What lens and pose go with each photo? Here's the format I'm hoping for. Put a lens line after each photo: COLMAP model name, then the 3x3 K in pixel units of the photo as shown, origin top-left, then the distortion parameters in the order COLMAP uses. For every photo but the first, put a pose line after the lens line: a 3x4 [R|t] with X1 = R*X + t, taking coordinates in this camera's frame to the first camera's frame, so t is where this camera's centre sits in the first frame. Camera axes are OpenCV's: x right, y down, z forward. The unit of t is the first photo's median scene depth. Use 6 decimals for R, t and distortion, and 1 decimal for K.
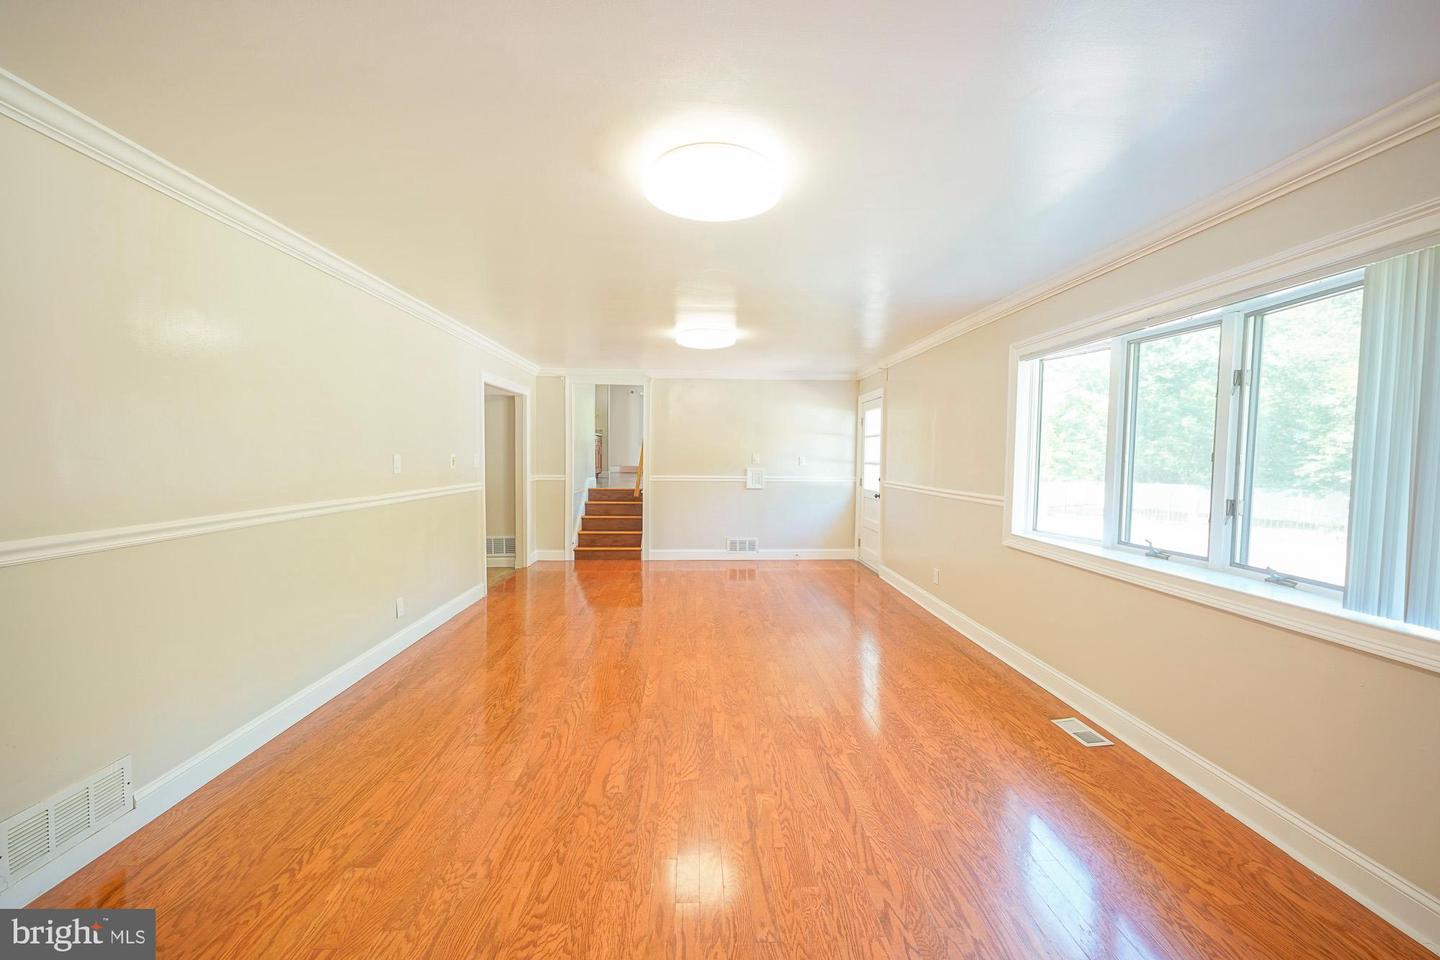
lens RADIAL K [[574.5, 0, 725.9], [0, 574.5, 481.8], [0, 0, 1]] dist [0.005025, -0.001010]
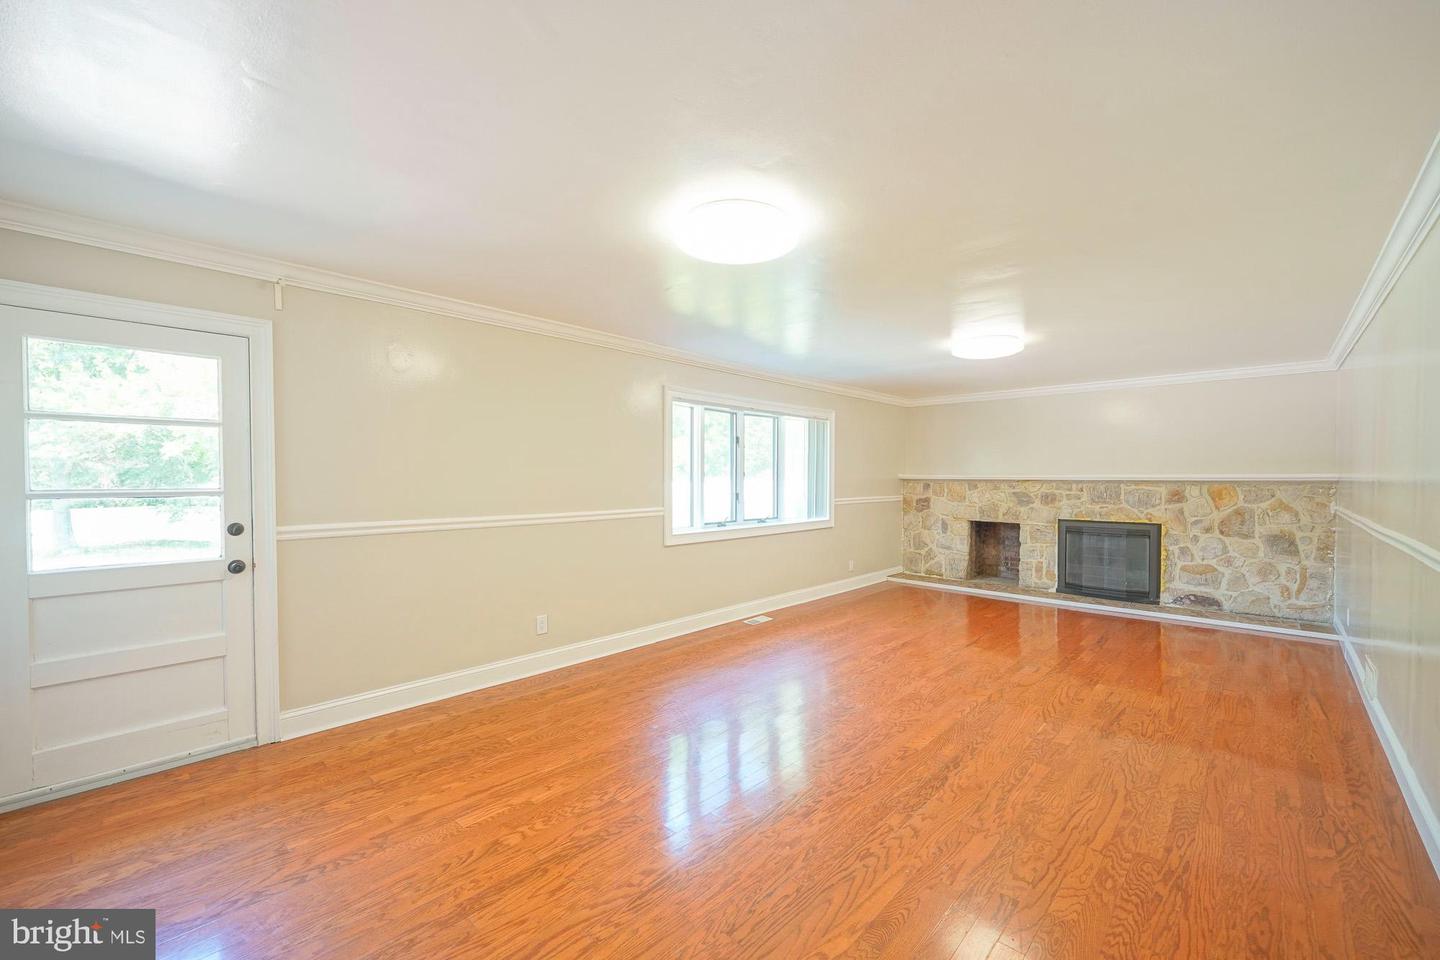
lens RADIAL K [[574.5, 0, 732.0], [0, 574.5, 478.6], [0, 0, 1]] dist [0.005025, -0.001010]
pose [[-0.694383, -0.016212, 0.719423, -0.545470], [0.025954, 0.998532, 0.047552, -0.096772], [-0.719137, 0.051691, -0.692943, 1.913225]]
